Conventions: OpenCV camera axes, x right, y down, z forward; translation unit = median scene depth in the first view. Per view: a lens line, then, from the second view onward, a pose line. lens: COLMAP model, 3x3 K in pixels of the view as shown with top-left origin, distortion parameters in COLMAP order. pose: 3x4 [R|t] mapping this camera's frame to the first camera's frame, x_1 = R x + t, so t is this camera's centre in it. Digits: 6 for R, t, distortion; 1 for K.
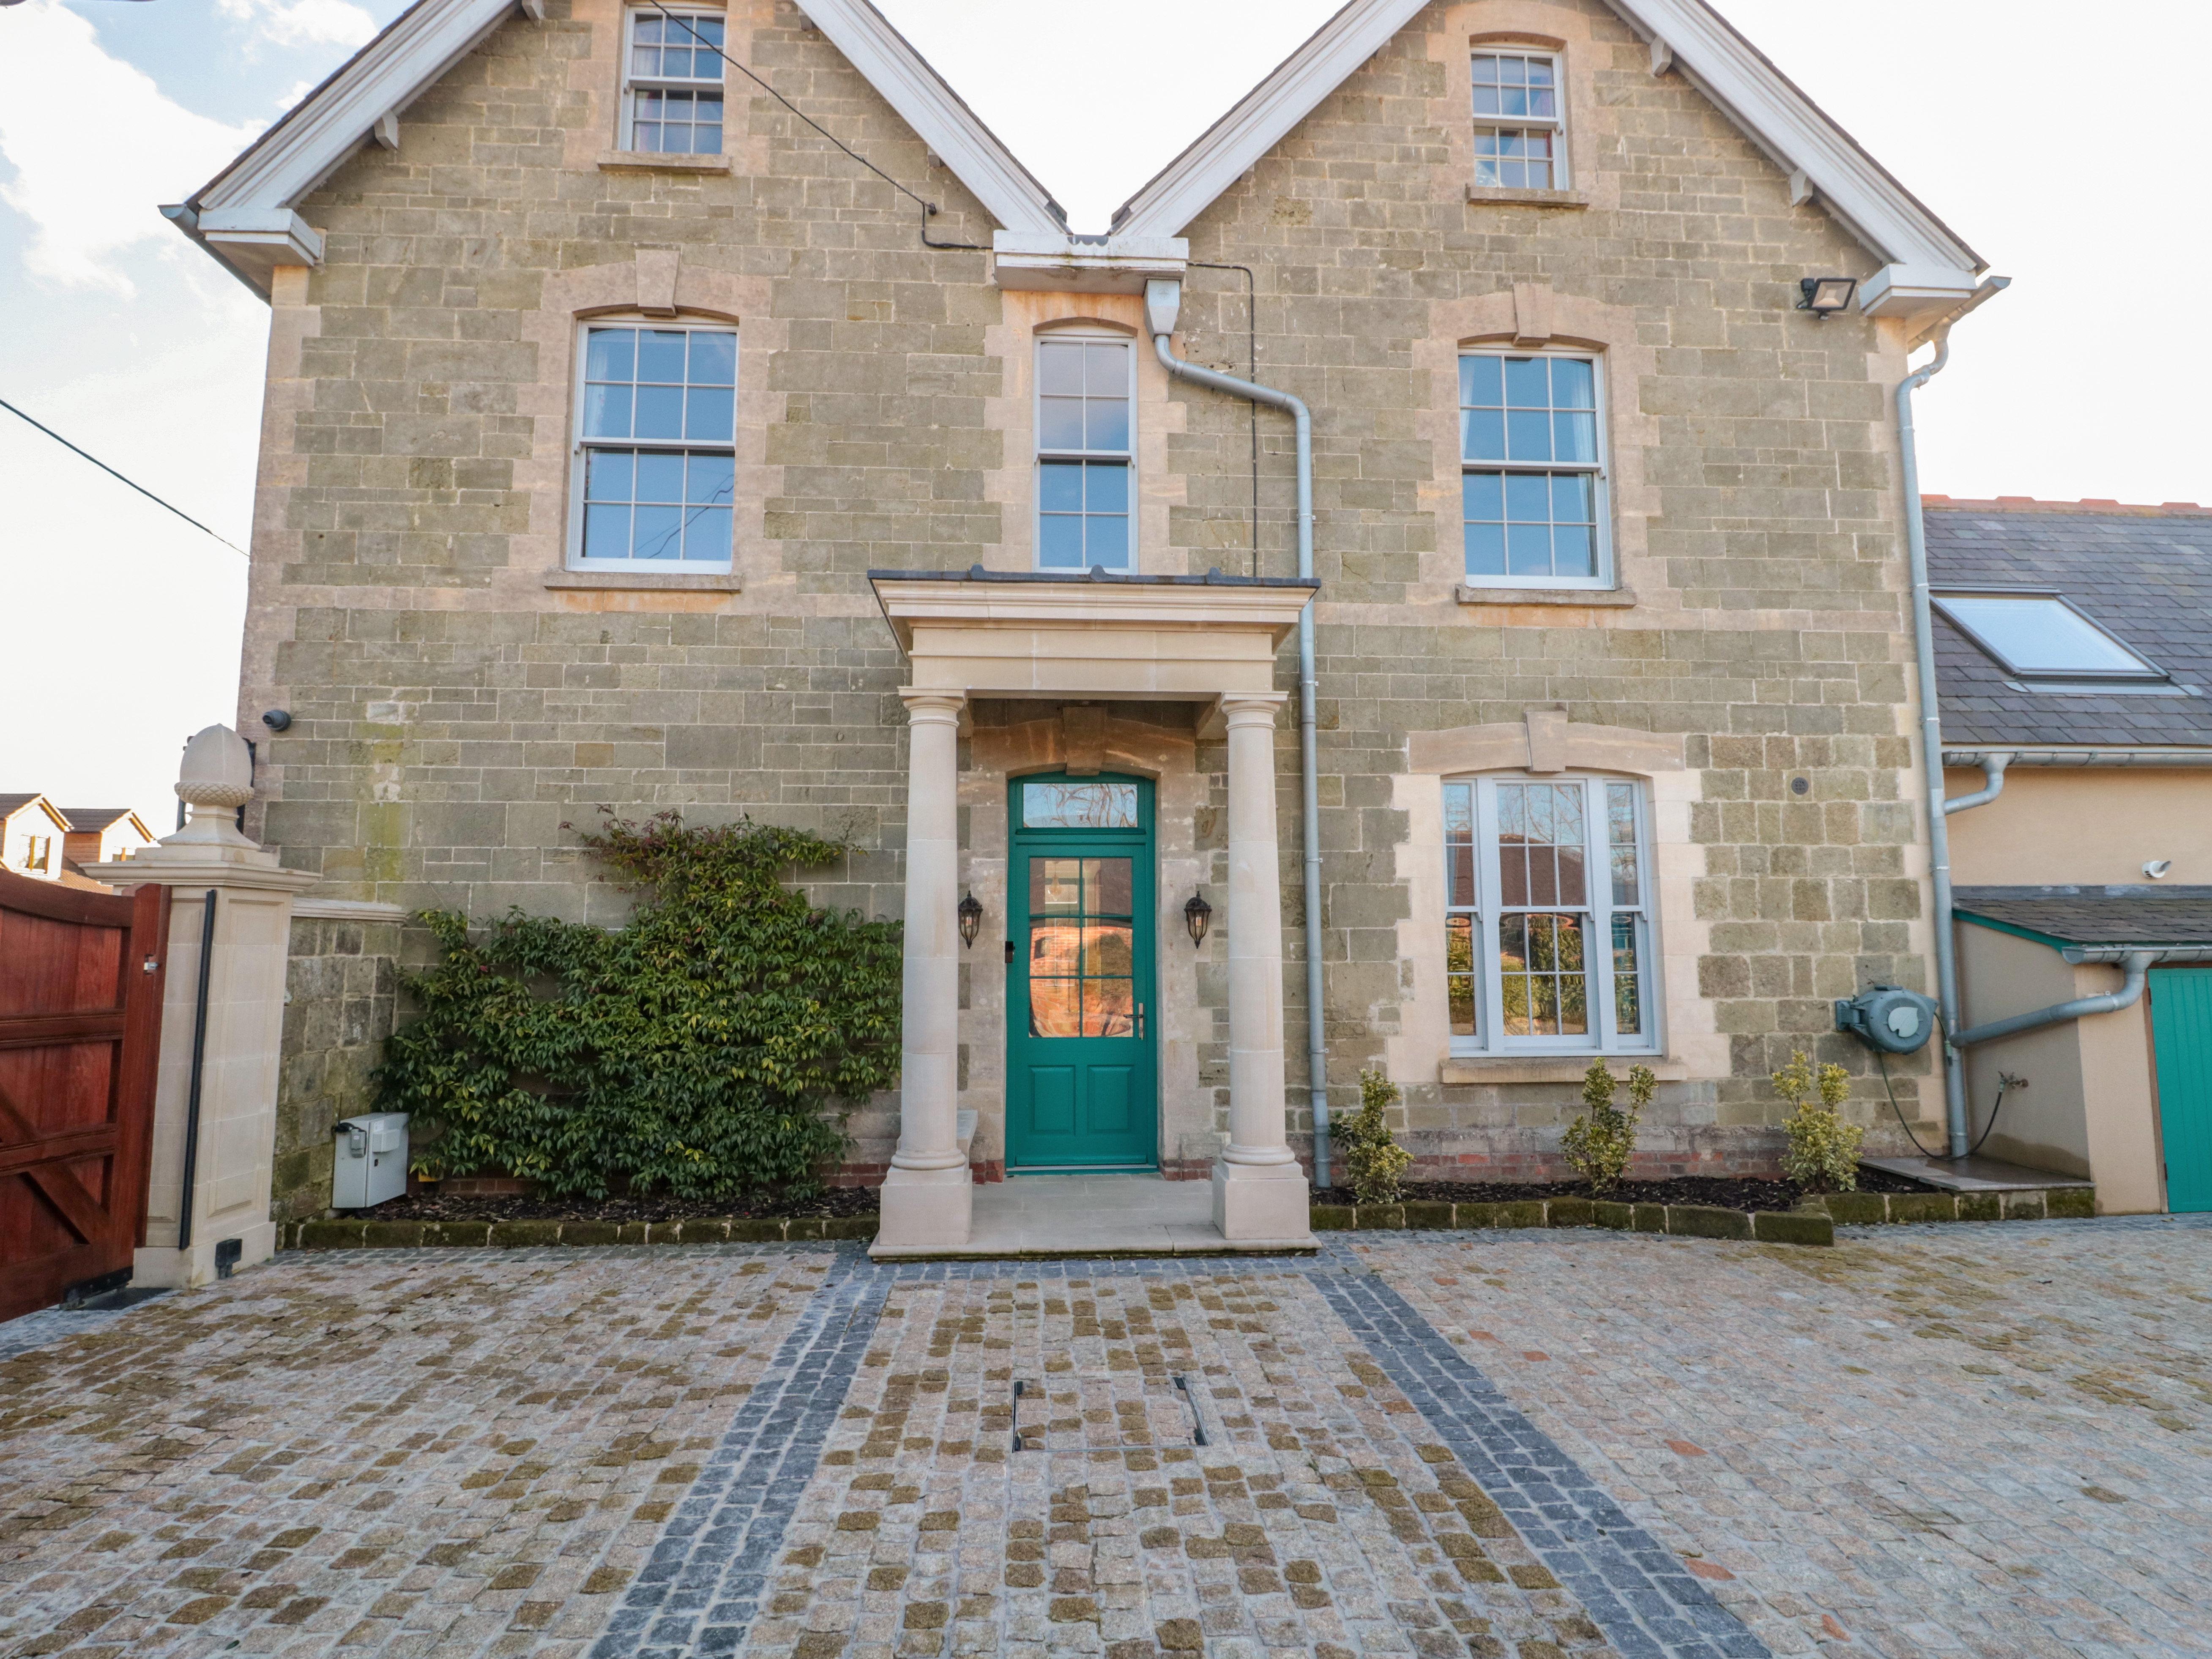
lens RADIAL K [[1162.5, 0, 1106.3], [0, 1162.5, 821.8], [0, 0, 1]] dist [-0.002332, -0.008986]
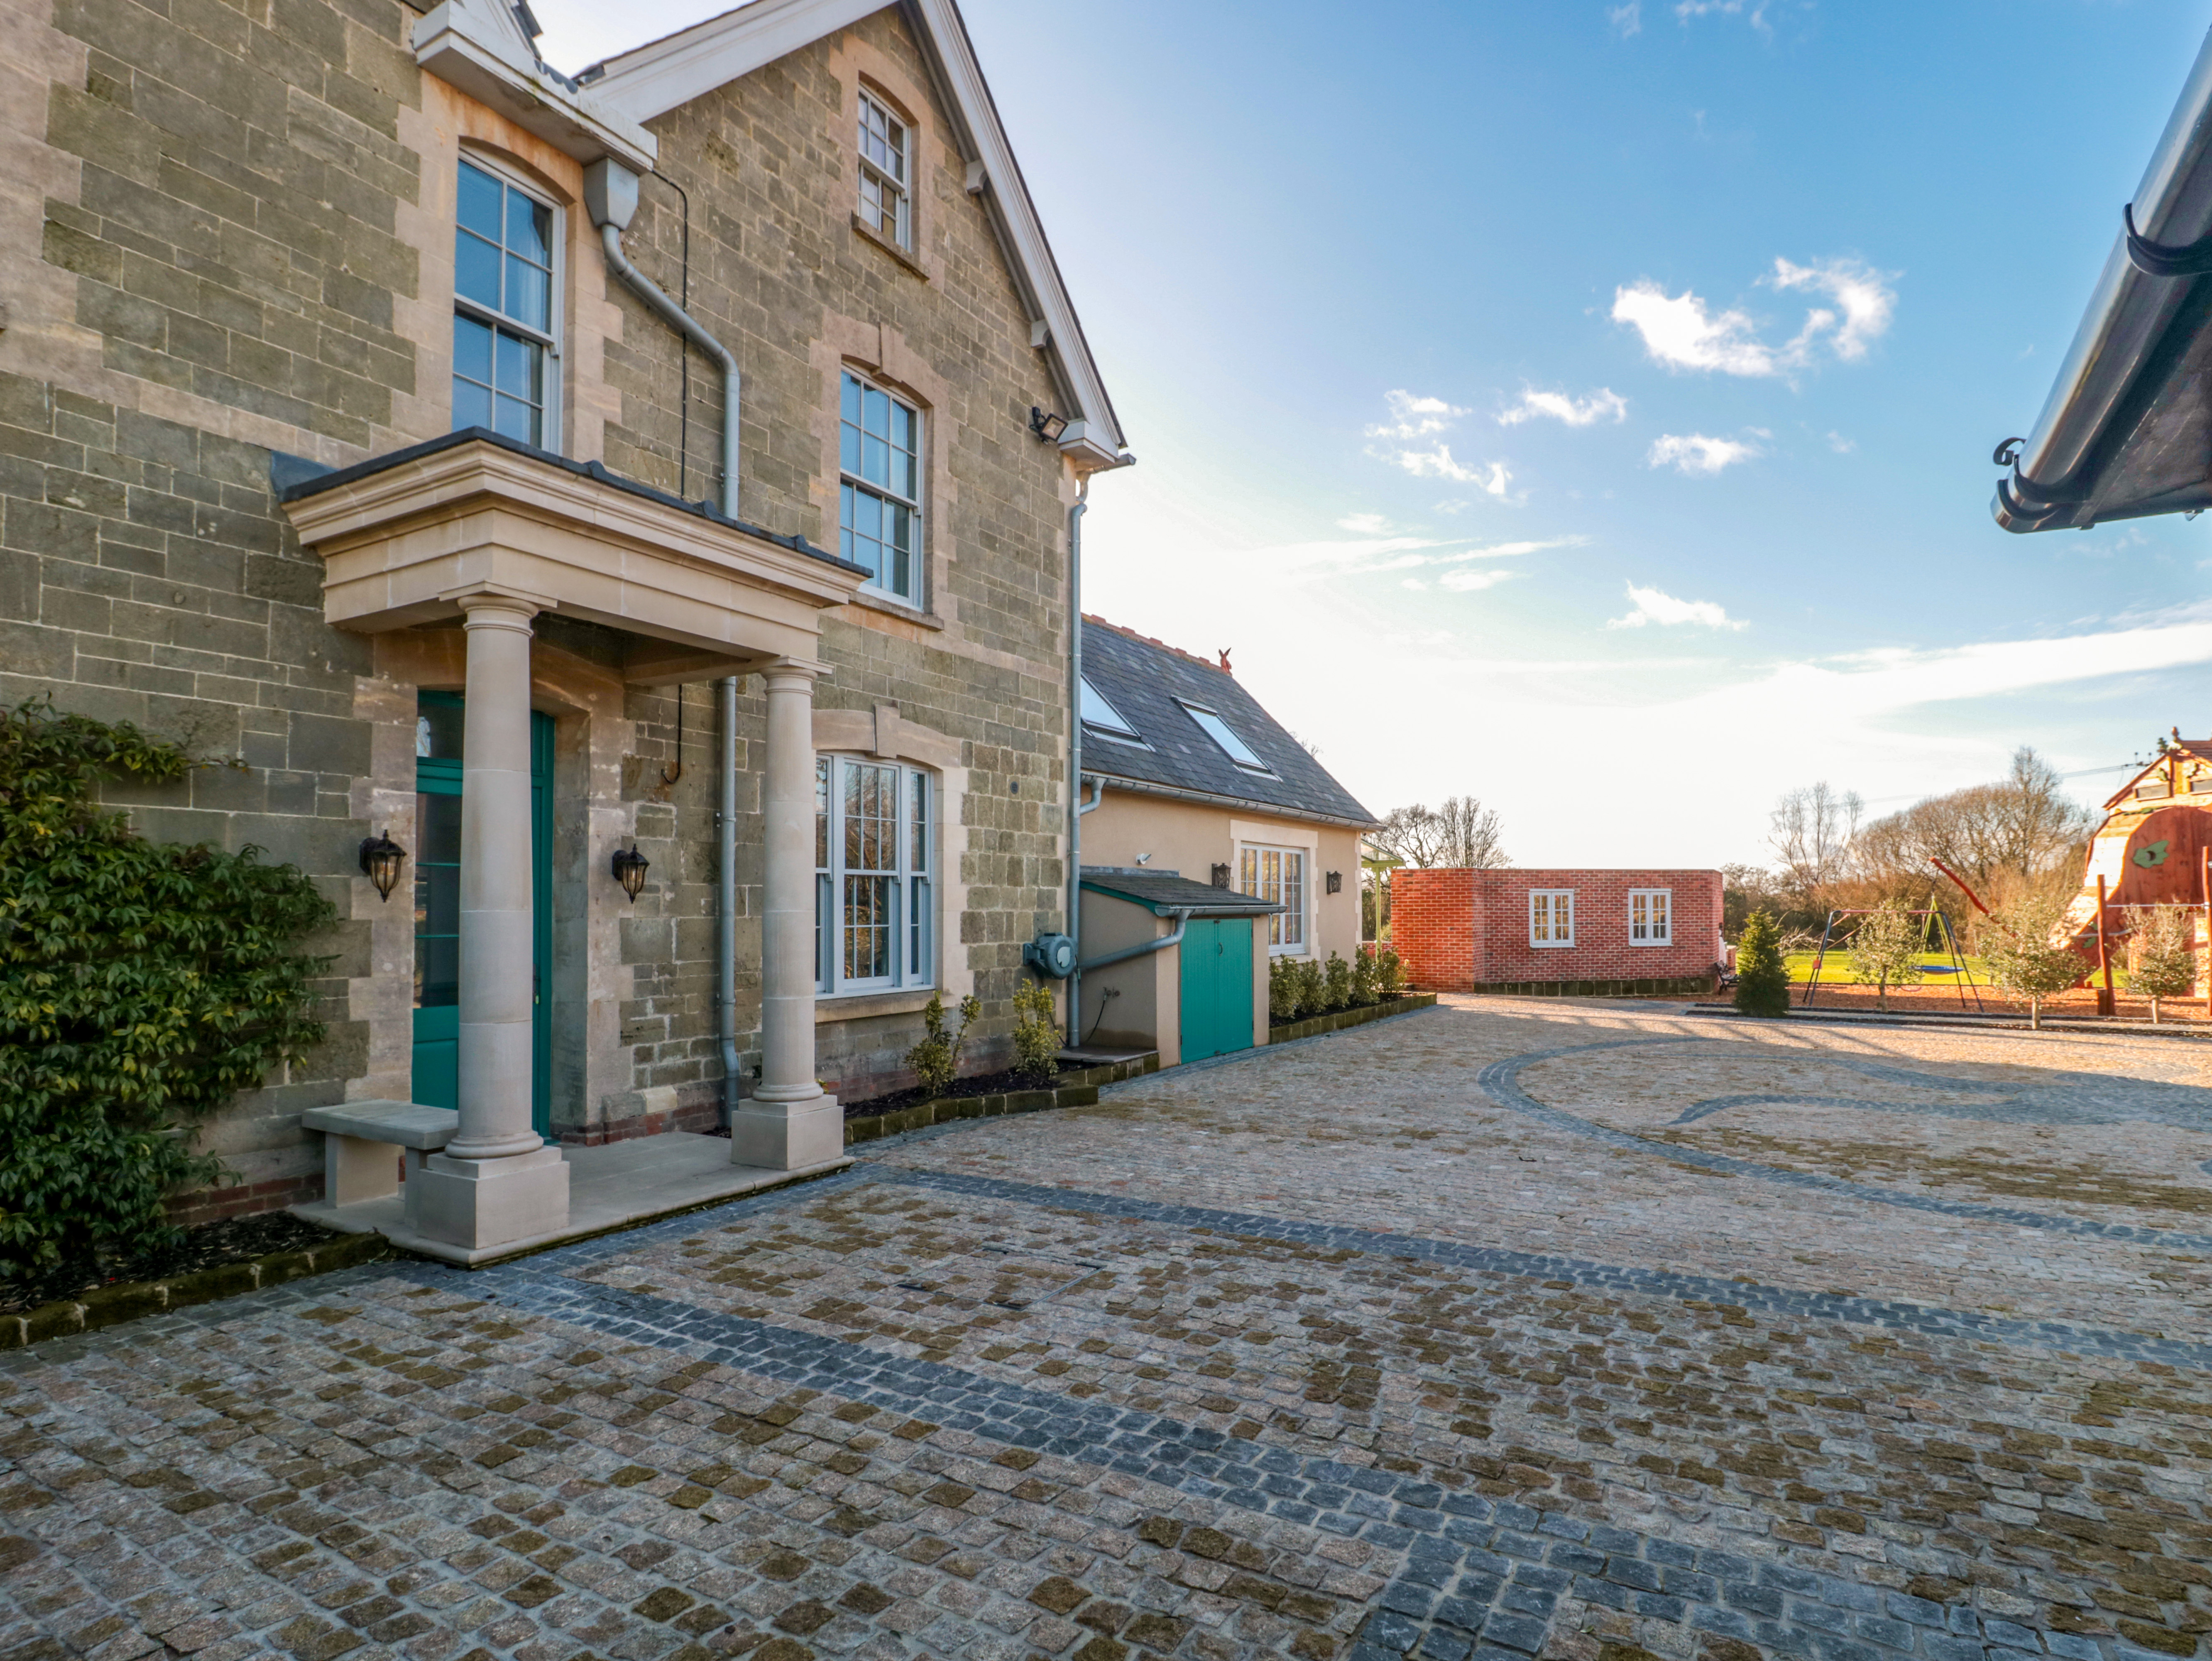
lens RADIAL K [[1162.7, 0, 1125.0], [0, 1162.7, 885.5], [0, 0, 1]] dist [-0.002332, -0.008986]
pose [[0.561689, 0.019441, 0.827120, -0.484467], [-0.089074, 0.995334, 0.037094, 0.022079], [-0.822539, -0.094510, 0.560800, 0.127662]]
